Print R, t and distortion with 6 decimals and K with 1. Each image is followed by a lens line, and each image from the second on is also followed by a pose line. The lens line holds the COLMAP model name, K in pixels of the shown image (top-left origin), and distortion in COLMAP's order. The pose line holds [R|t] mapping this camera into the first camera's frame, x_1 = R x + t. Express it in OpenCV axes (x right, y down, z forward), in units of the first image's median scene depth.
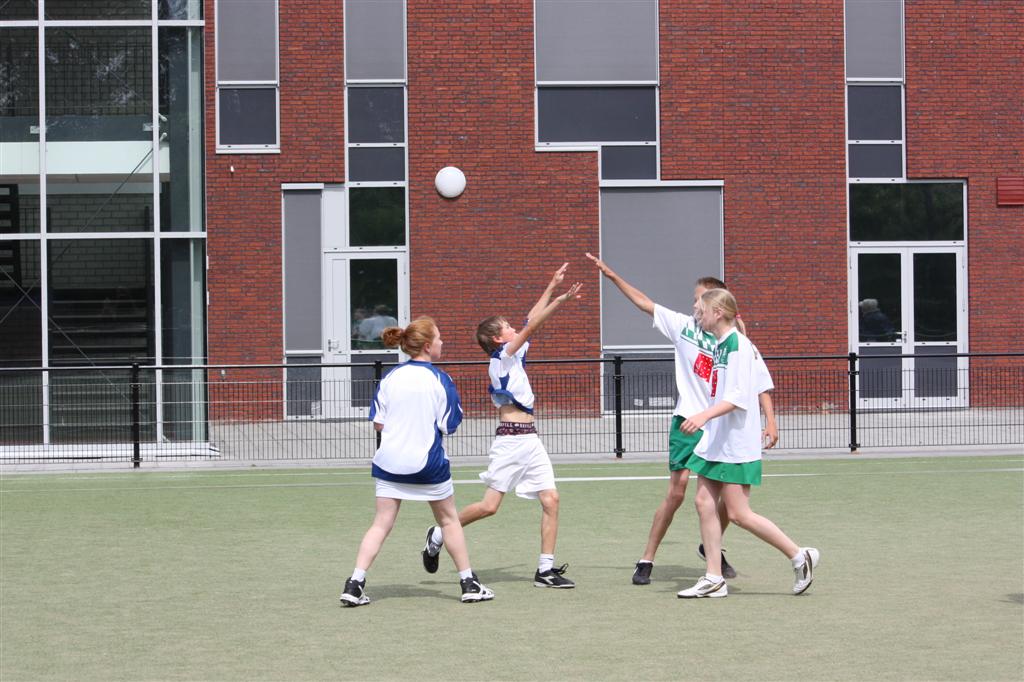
lens RADIAL K [[3302.1, 0, 513.4], [0, 3302.1, 341.4], [0, 0, 1]] dist [-0.106925, 0.000000]
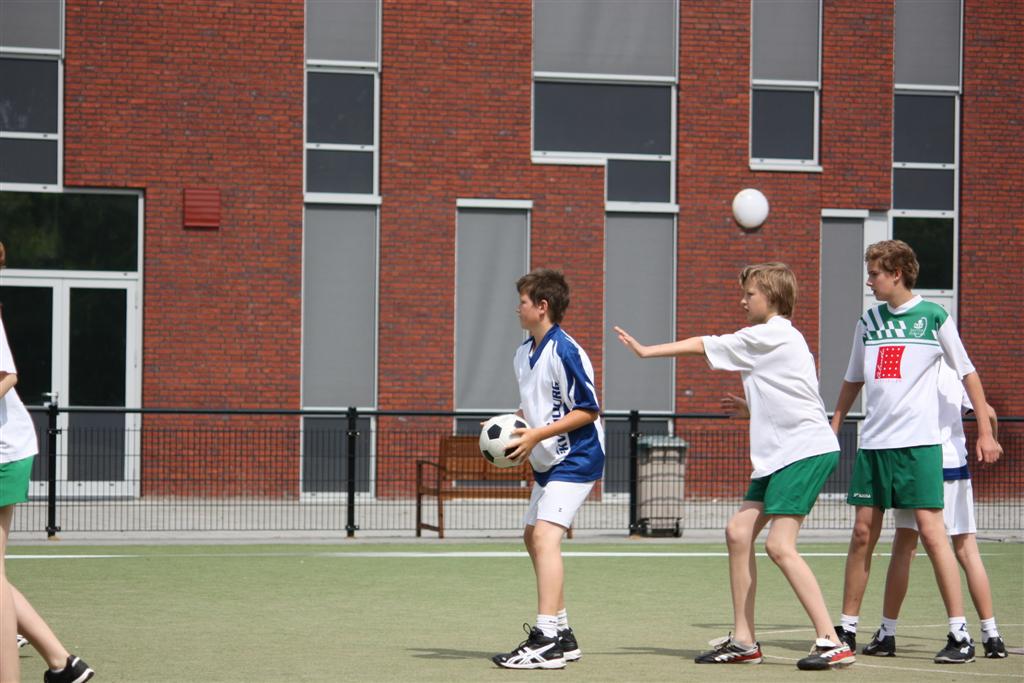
lens RADIAL K [[4575.4, 0, 511.6], [0, 4575.4, 389.3], [0, 0, 1]] dist [0.402682, 0.000000]
pose [[0.950299, 0.022669, 0.310511, -0.120466], [-0.021504, 0.999743, -0.007175, 0.001663], [-0.310594, 0.000141, 0.950543, -0.015073]]
